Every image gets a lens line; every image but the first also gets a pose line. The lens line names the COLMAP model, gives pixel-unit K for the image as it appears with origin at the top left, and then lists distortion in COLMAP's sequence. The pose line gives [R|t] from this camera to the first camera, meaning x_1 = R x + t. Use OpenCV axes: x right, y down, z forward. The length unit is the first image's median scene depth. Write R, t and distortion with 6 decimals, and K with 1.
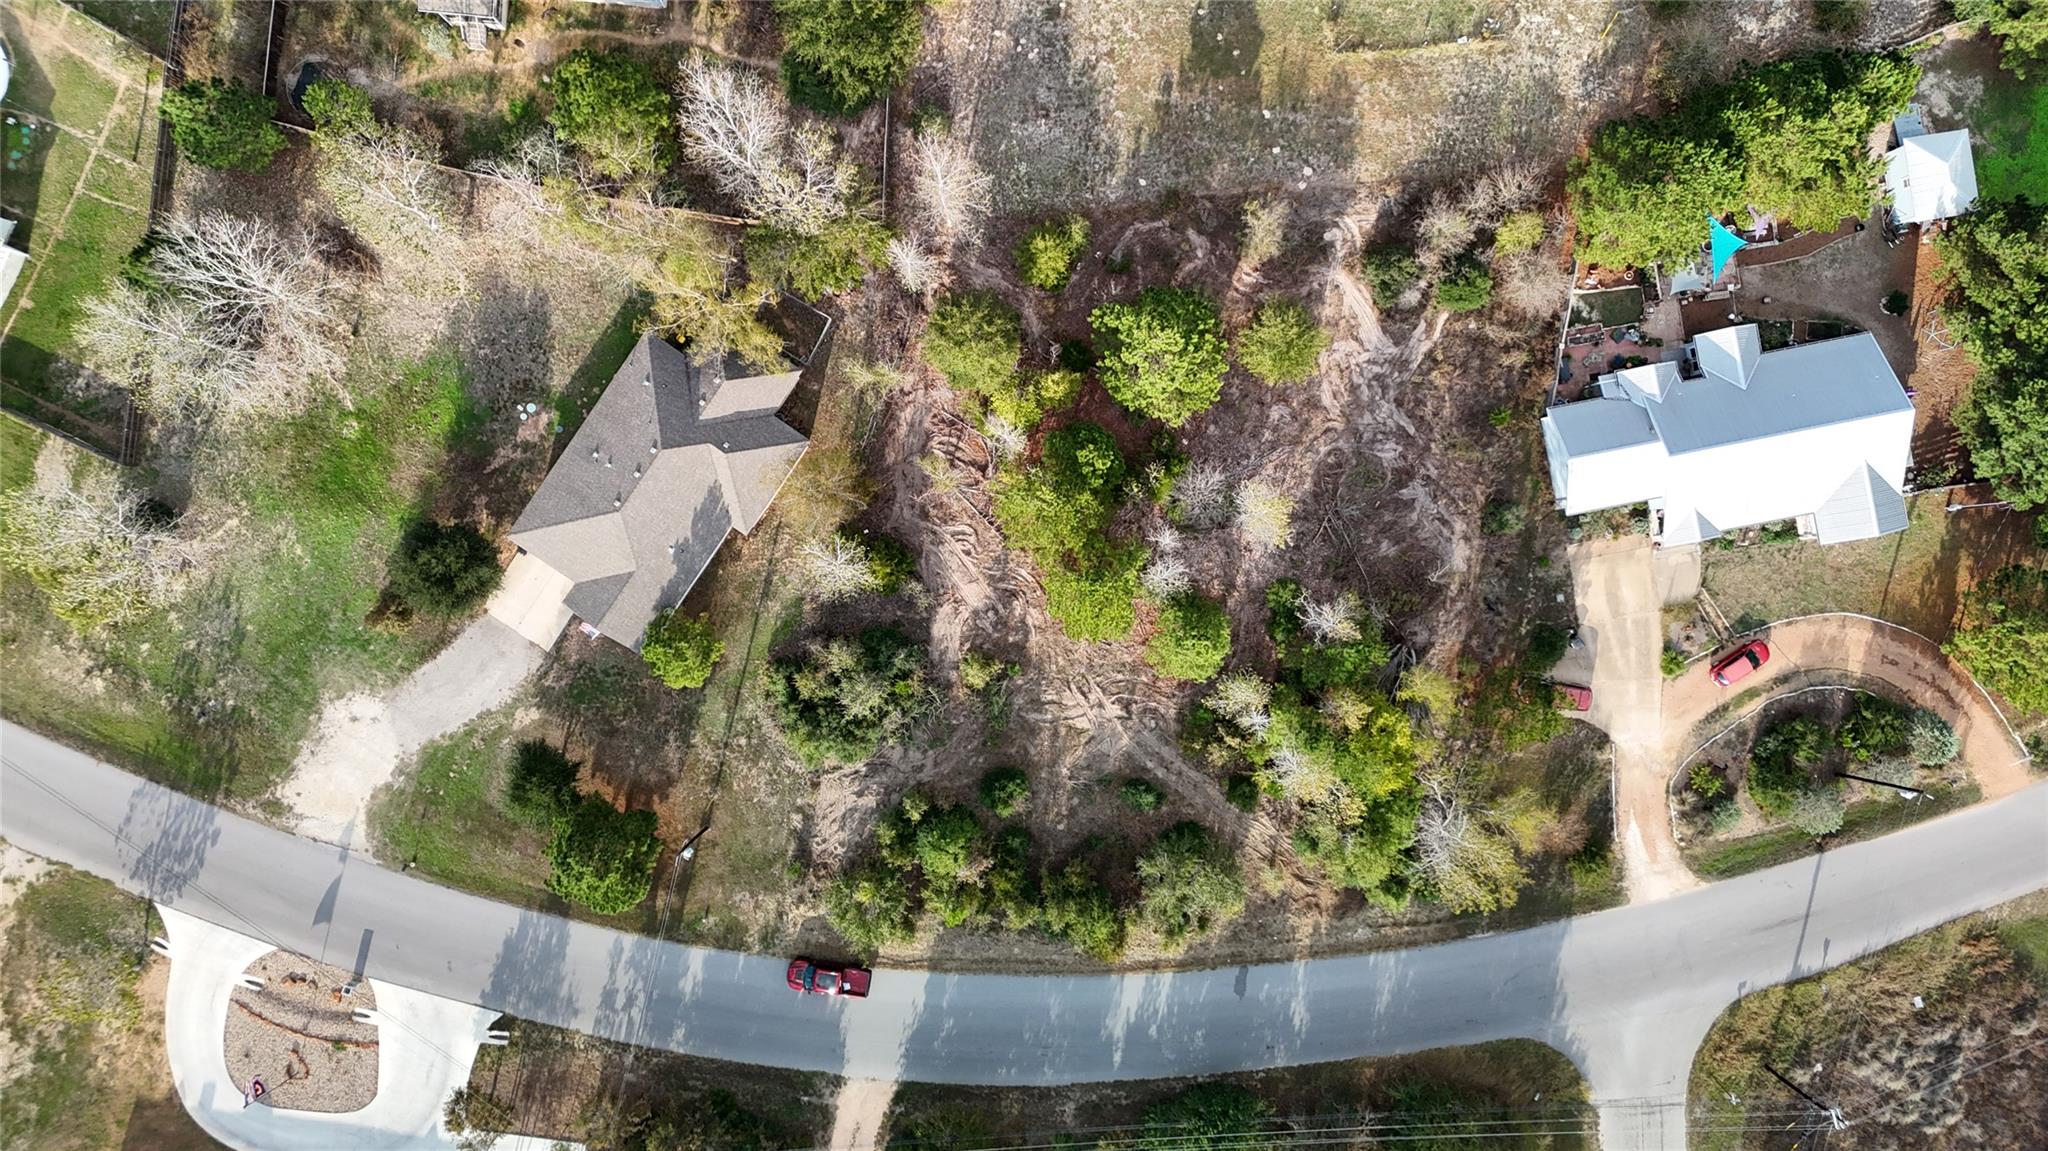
lens RADIAL K [[1510.5, 0, 1025.8], [0, 1510.5, 583.6], [0, 0, 1]] dist [0.071944, -0.059597]
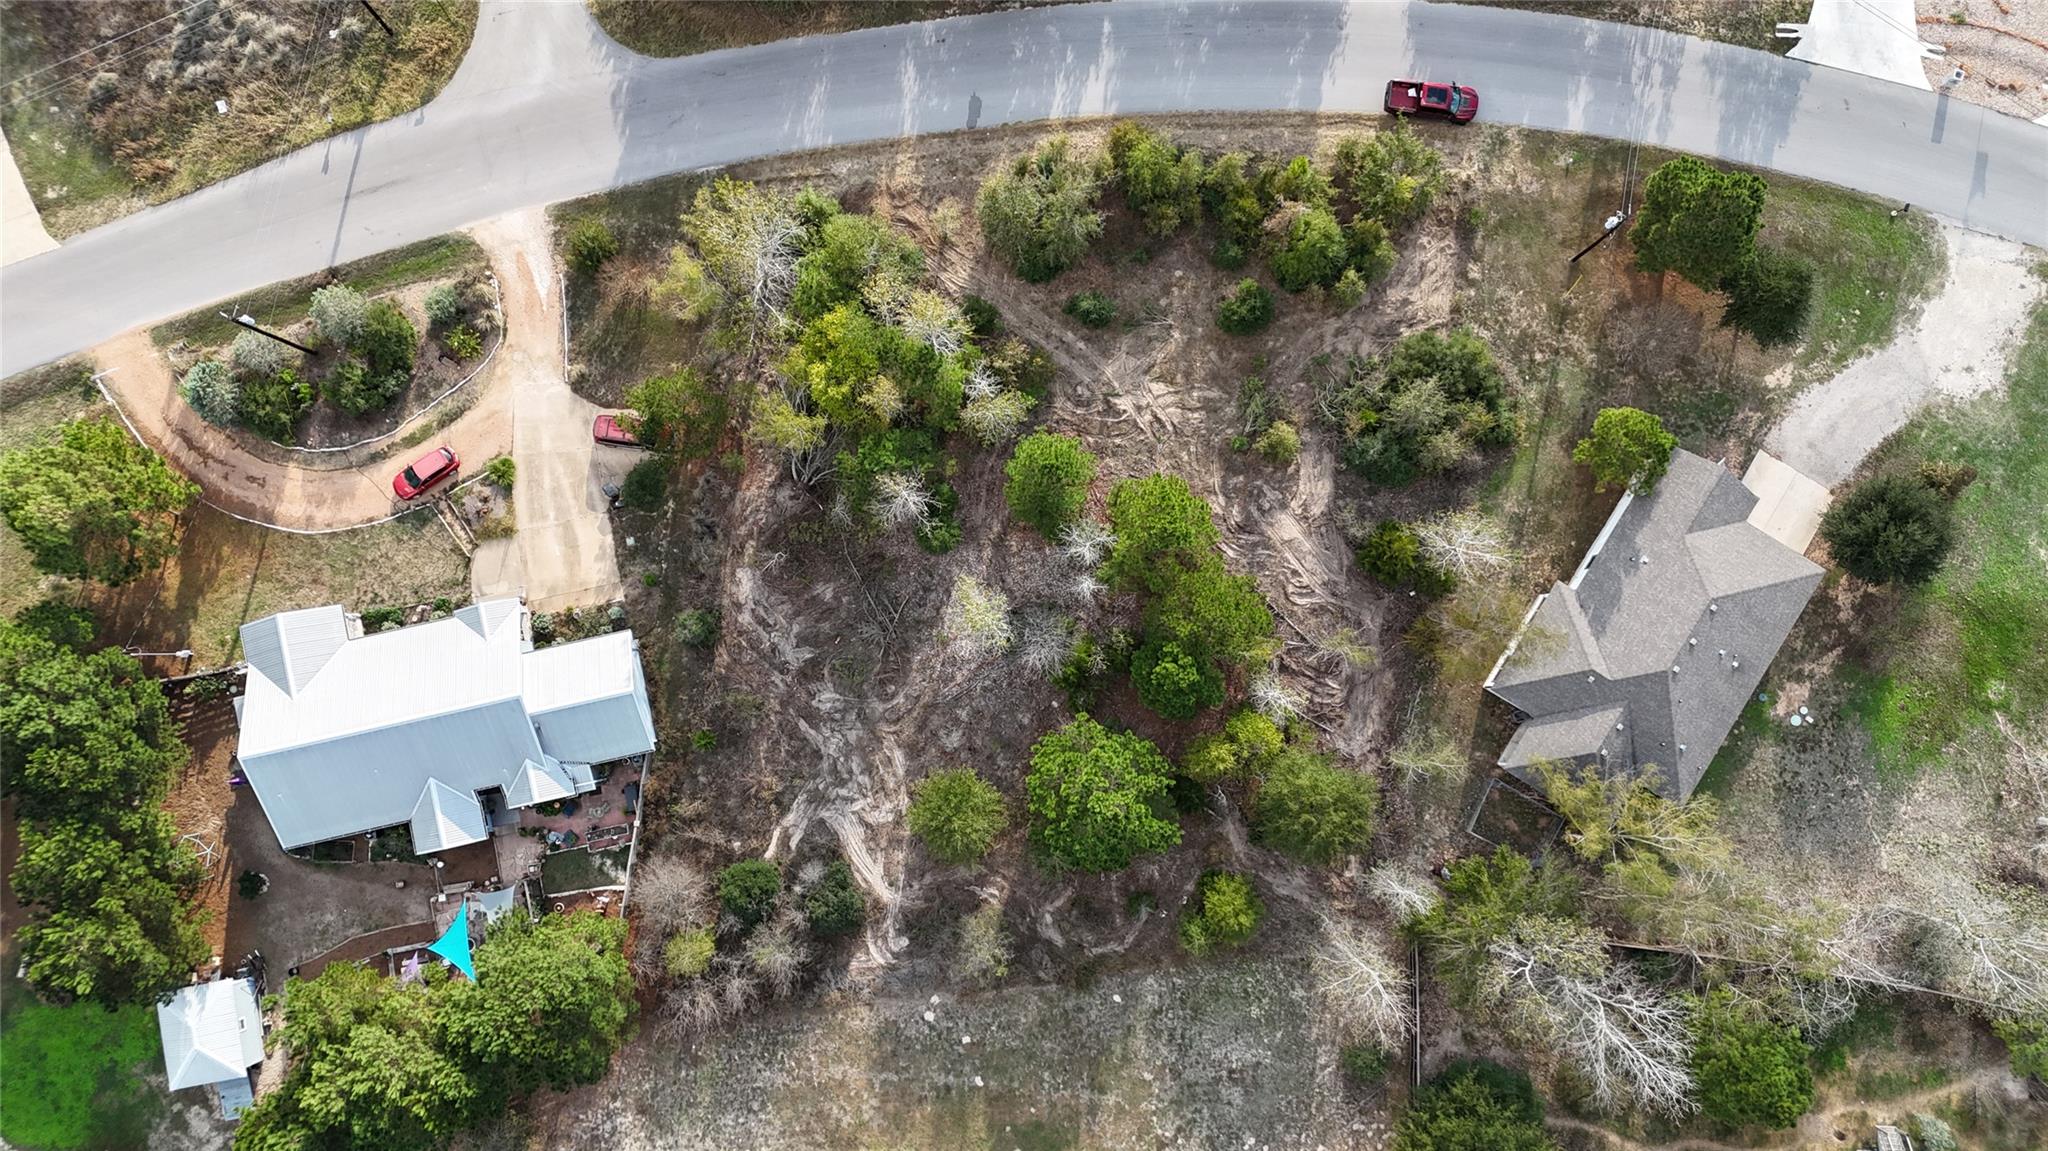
lens RADIAL K [[1510.5, 0, 1028.8], [0, 1510.5, 576.7], [0, 0, 1]] dist [0.071944, -0.059597]
pose [[-0.999356, 0.027219, -0.023394, 0.140810], [-0.028547, -0.997880, 0.058481, -0.070998], [-0.021753, 0.059111, 0.998014, 0.111242]]
